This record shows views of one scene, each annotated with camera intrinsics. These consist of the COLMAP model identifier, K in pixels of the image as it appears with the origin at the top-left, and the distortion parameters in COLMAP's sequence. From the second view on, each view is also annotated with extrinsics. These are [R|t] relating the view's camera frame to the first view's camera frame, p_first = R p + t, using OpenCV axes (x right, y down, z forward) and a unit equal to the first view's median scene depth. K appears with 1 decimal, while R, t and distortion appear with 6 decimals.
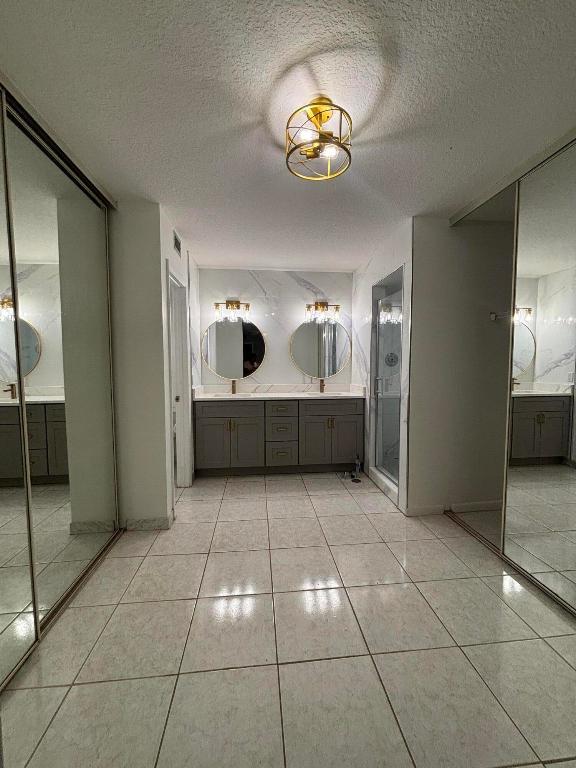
lens RADIAL K [[308.2, 0, 287.8], [0, 308.2, 385.3], [0, 0, 1]] dist [0.001178, 0.000013]
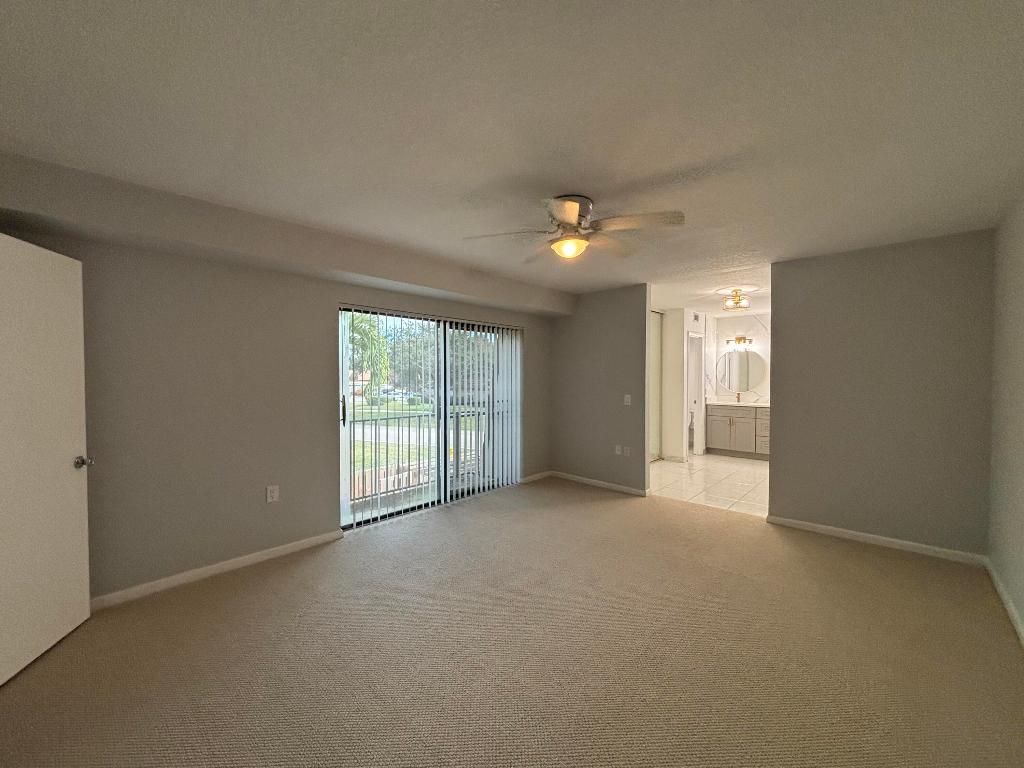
lens RADIAL K [[410.9, 0, 512.3], [0, 410.9, 385.0], [0, 0, 1]] dist [0.001178, 0.000013]
pose [[0.649546, 0.022512, -0.759989, 0.606139], [-0.058400, 0.998086, -0.020349, 0.048556], [0.758076, 0.057601, 0.649618, -1.065626]]
